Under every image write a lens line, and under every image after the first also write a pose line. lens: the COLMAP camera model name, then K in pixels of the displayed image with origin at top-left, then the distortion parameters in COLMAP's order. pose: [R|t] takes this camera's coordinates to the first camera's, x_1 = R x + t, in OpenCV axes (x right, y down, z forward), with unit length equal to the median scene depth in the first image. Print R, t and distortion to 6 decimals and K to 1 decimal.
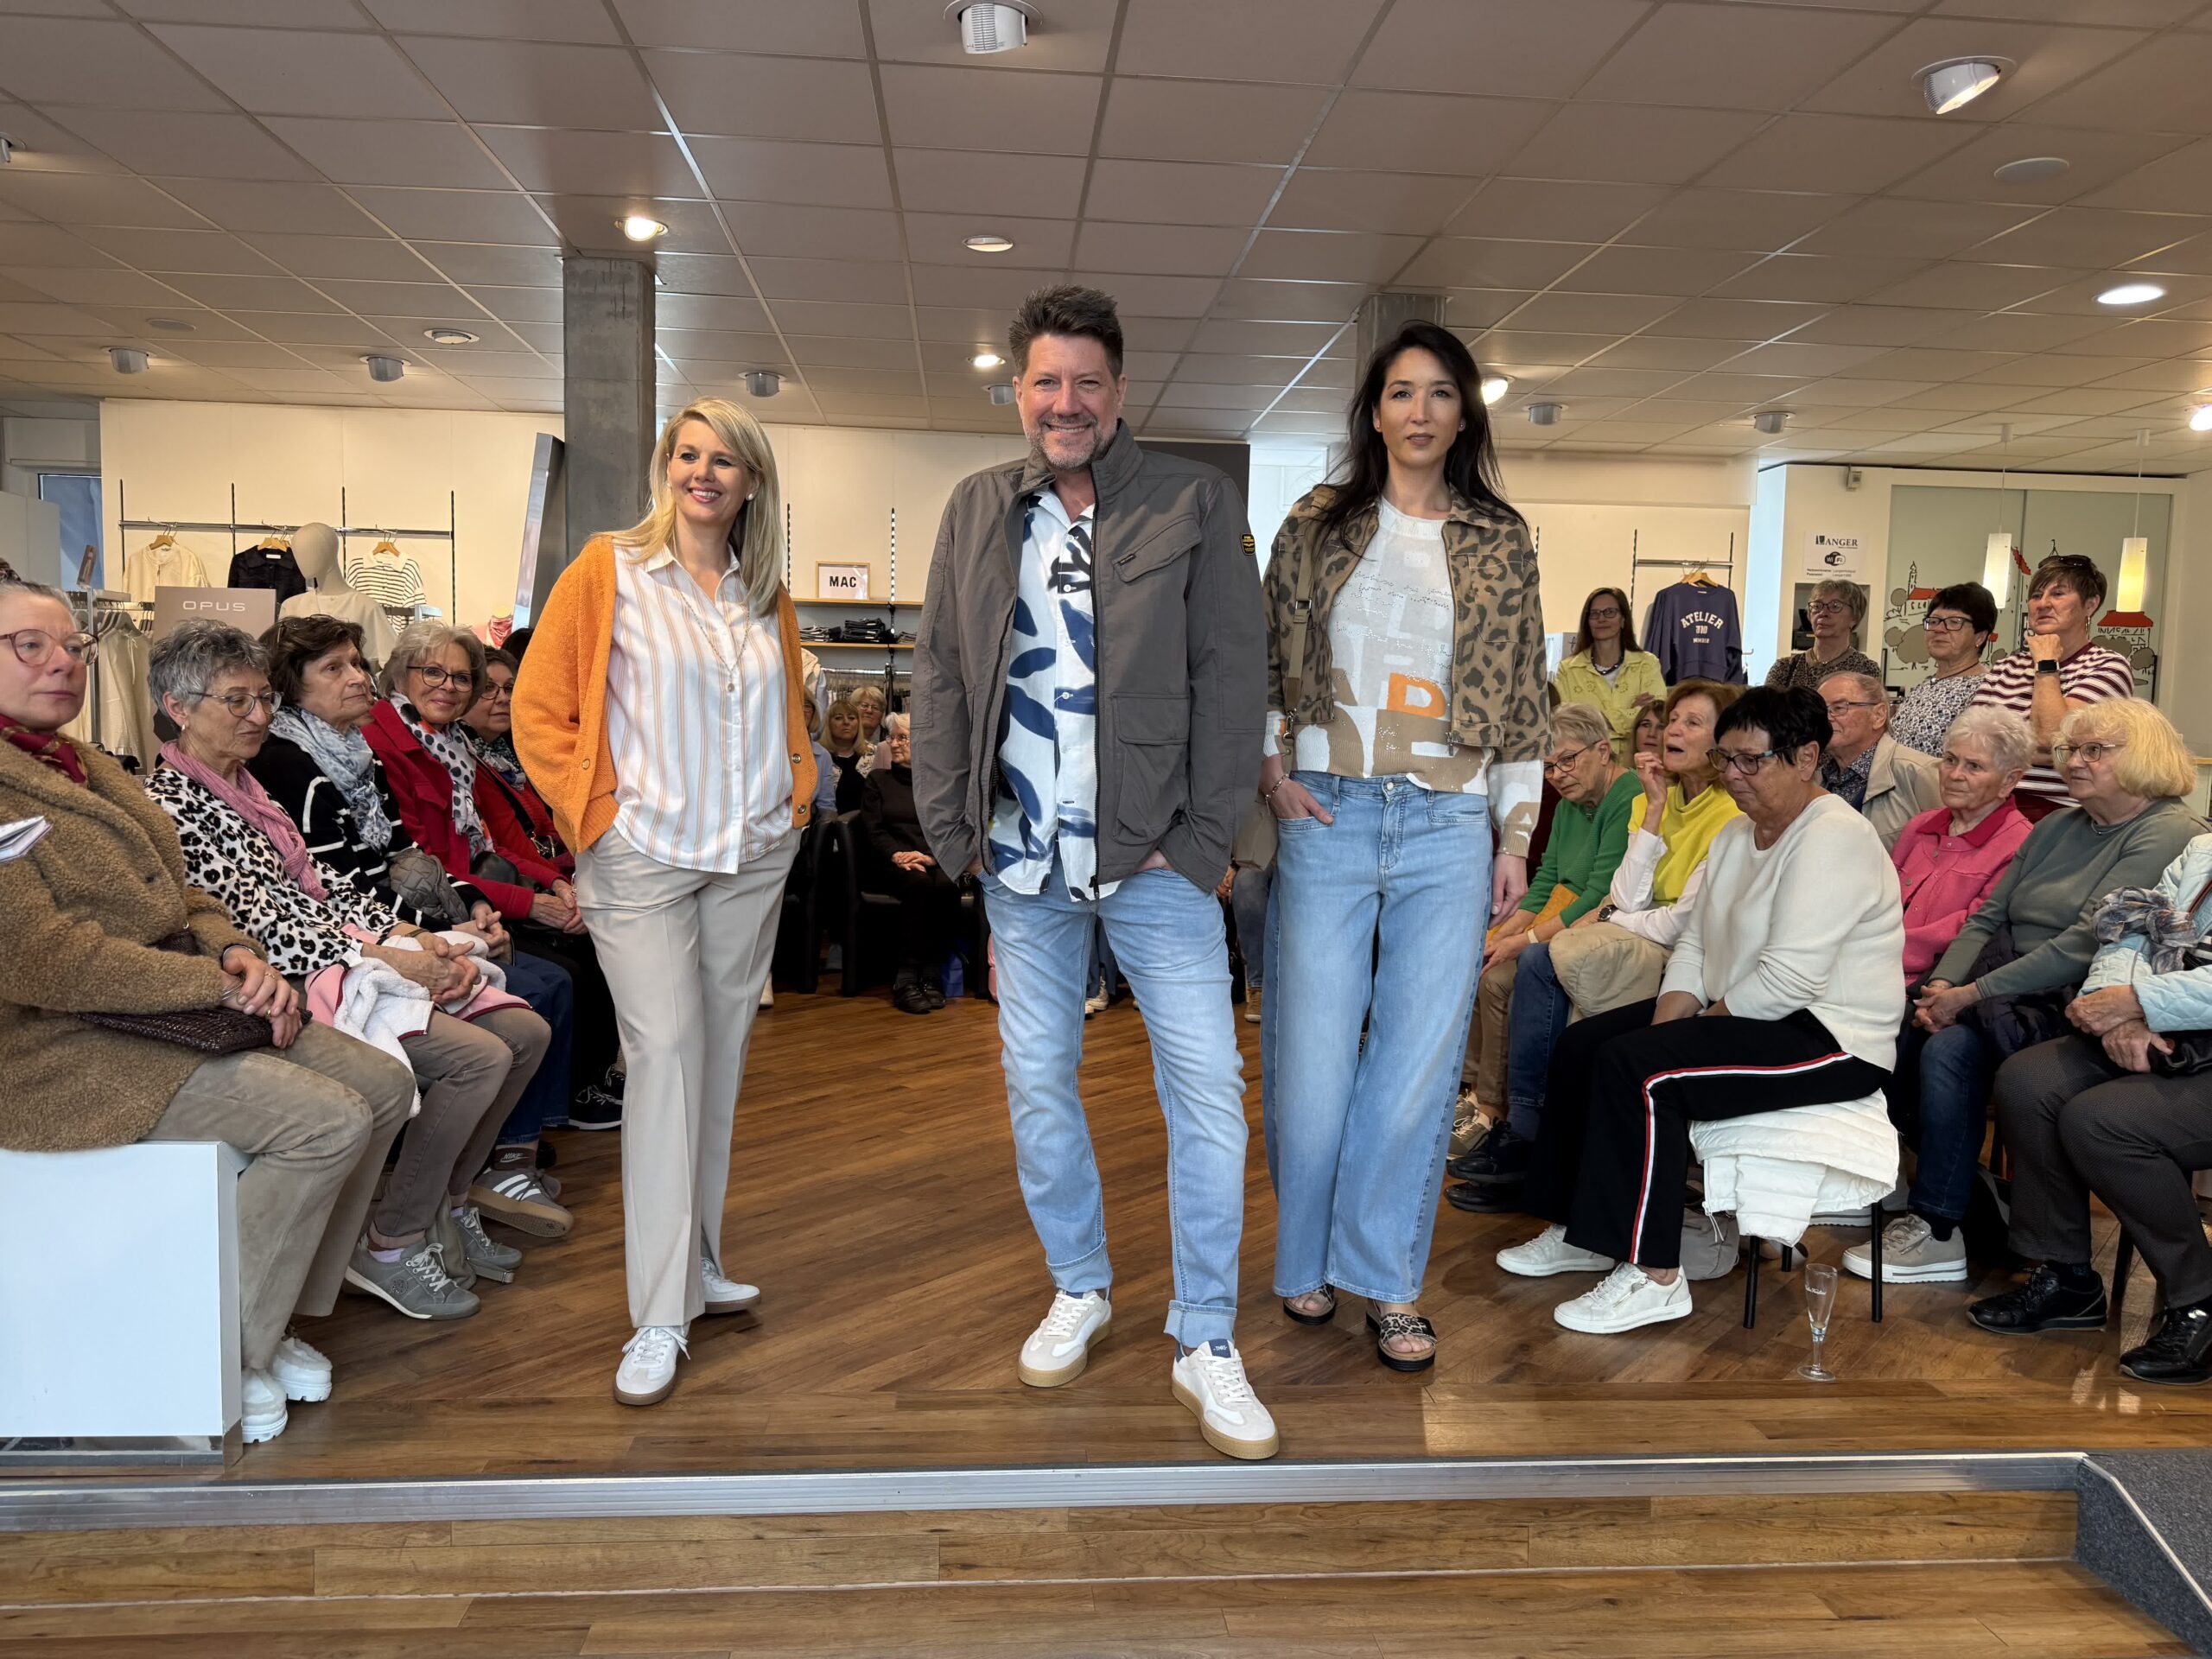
lens RADIAL K [[1509.4, 0, 1107.7], [0, 1509.4, 830.2], [0, 0, 1]] dist [0.003760, -0.005655]
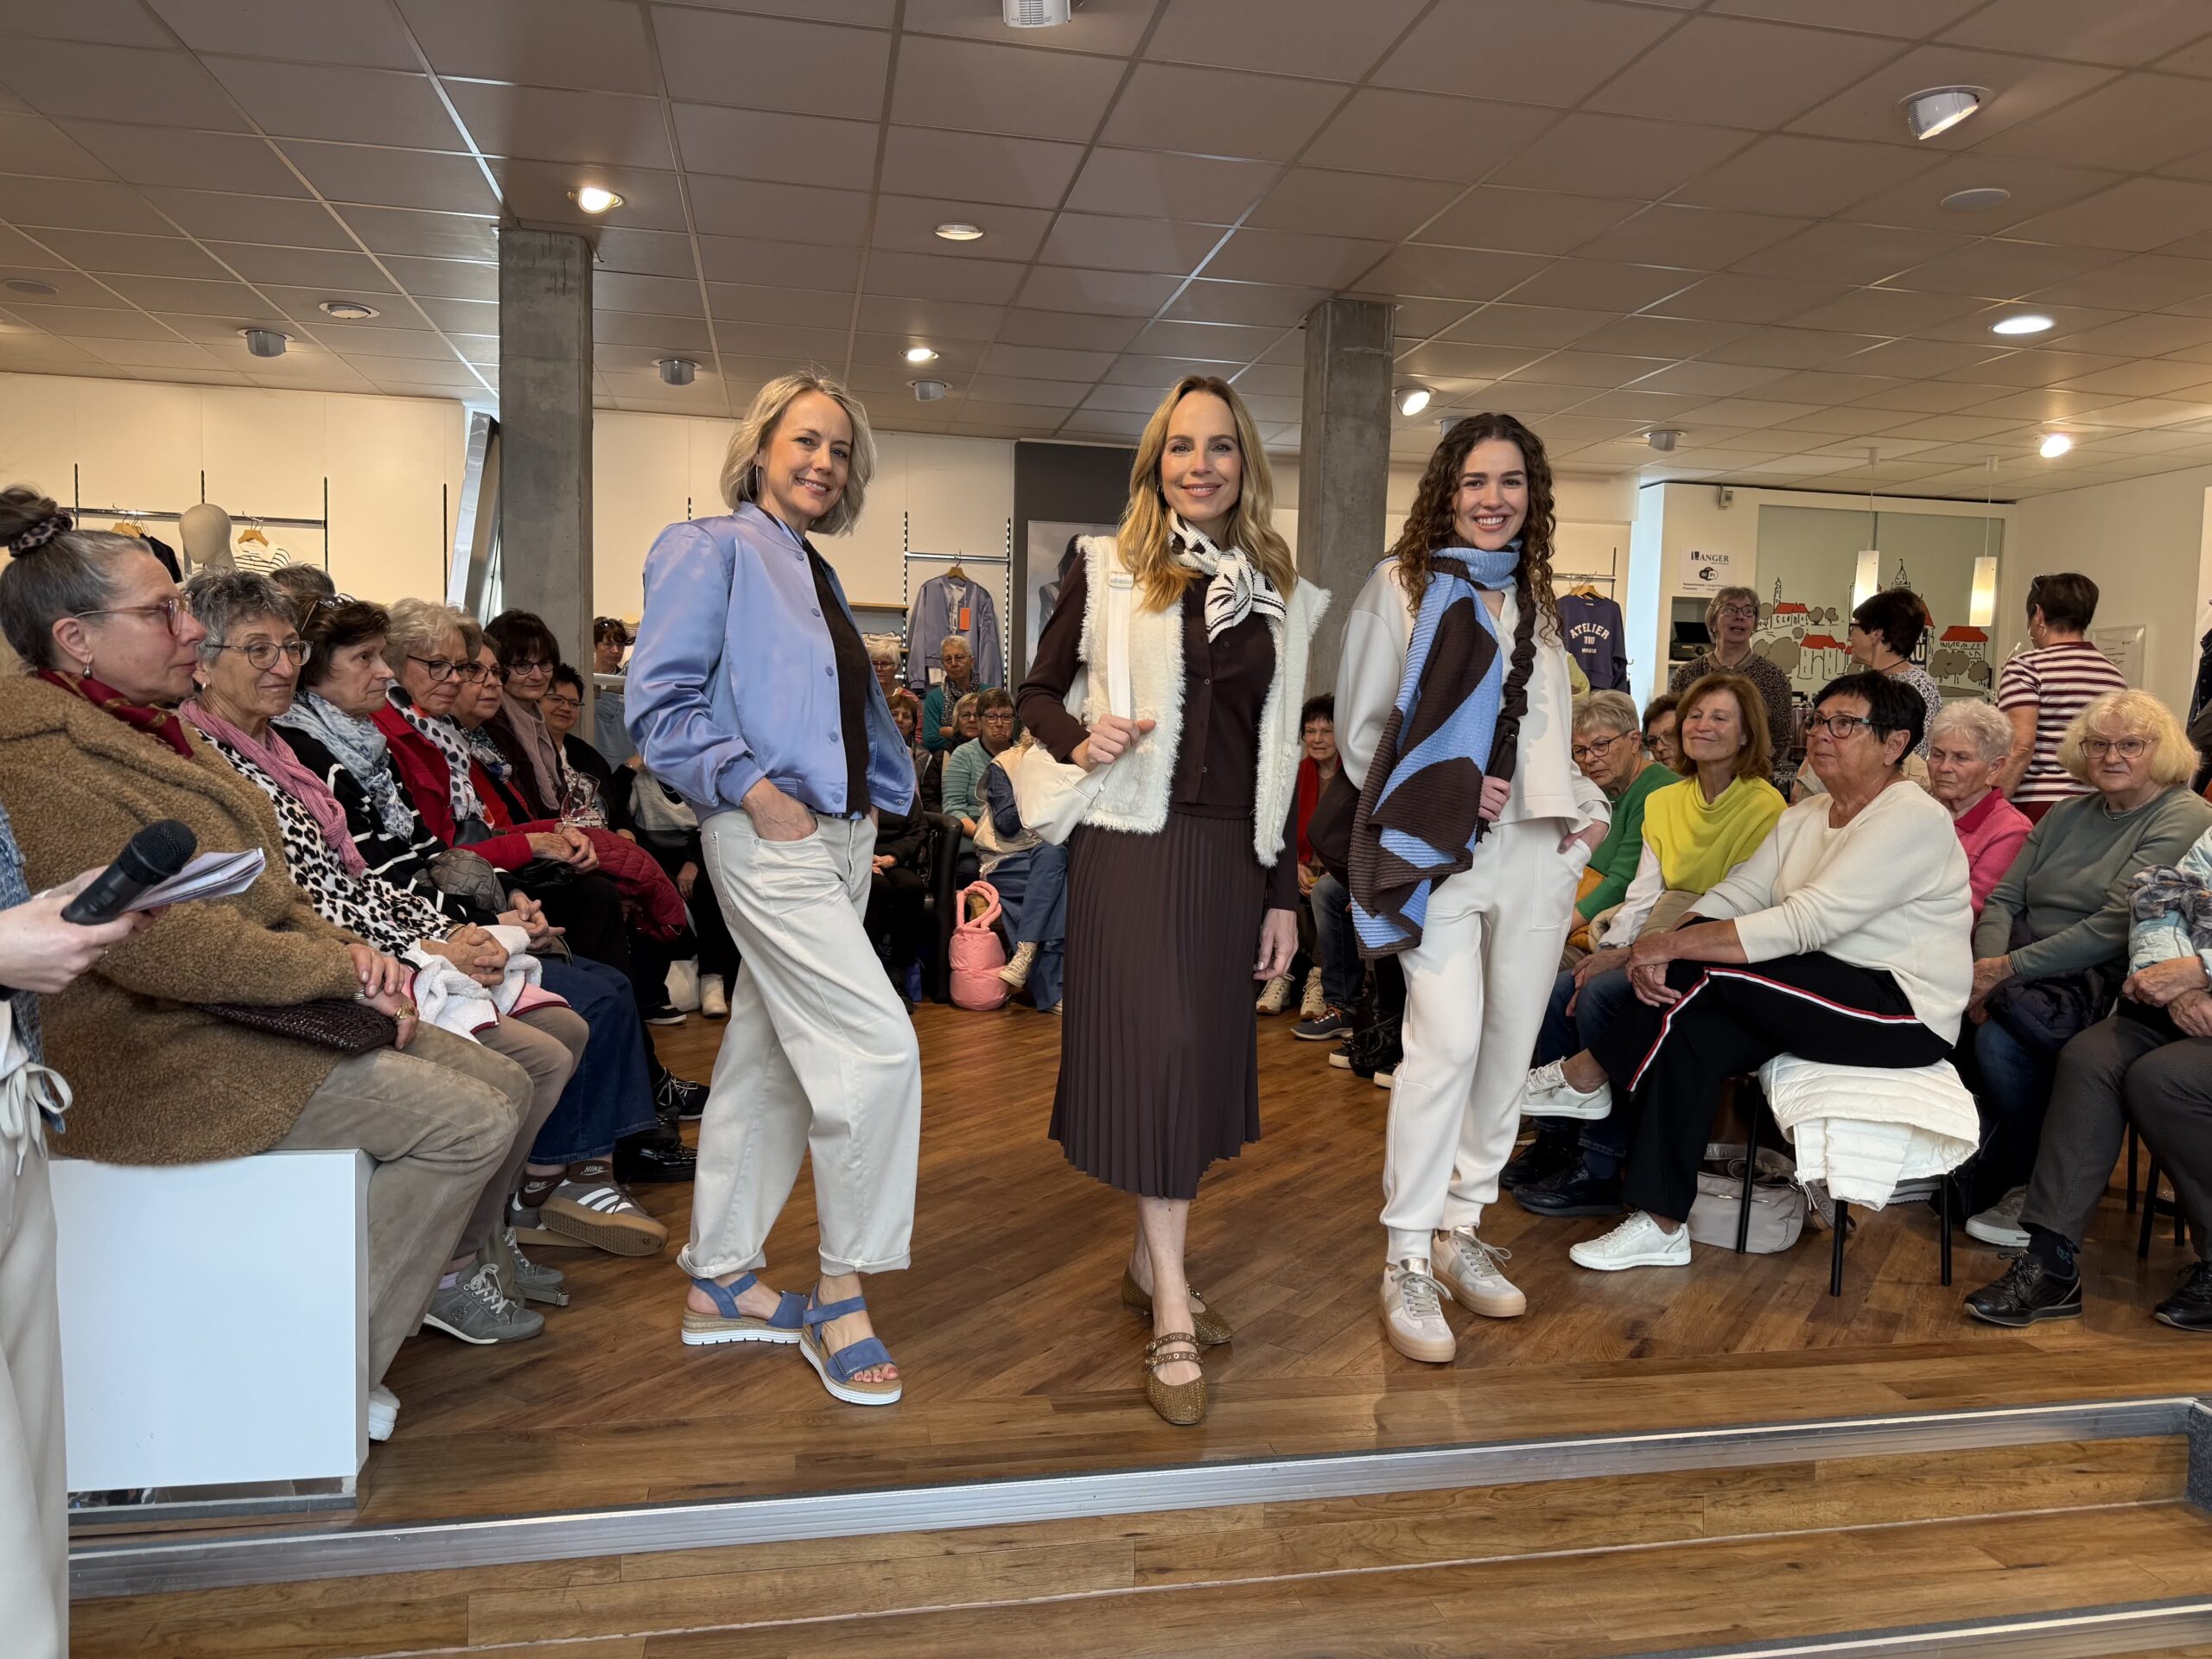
lens RADIAL K [[1508.2, 0, 1110.3], [0, 1508.2, 831.5], [0, 0, 1]] dist [0.004809, -0.006284]
pose [[0.993033, -0.004358, 0.117756, -0.215206], [0.005364, 0.999952, -0.008223, 0.021805], [-0.117714, 0.008797, 0.993009, 0.039793]]
